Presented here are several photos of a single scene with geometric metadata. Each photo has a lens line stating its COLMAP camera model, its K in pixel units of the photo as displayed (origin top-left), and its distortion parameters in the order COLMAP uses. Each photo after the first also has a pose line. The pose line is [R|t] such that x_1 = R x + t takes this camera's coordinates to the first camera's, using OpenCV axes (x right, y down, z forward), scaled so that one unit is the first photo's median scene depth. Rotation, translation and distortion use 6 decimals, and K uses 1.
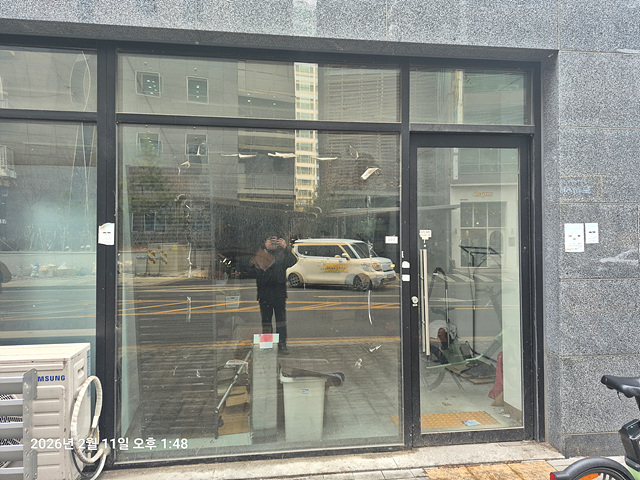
lens RADIAL K [[428.2, 0, 320.0], [0, 428.2, 240.0], [0, 0, 1]] dist [0.002860, 0.003354]
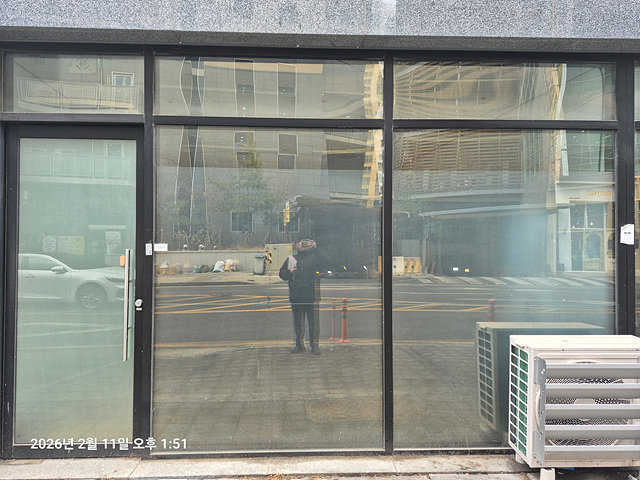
lens RADIAL K [[434.5, 0, 320.0], [0, 434.5, 240.0], [0, 0, 1]] dist [0.002155, -0.000121]
pose [[0.995954, 0.005788, -0.089675, -0.178220], [-0.005900, 0.999982, -0.000987, 0.001017], [0.089667, 0.001512, 0.995971, -0.023524]]
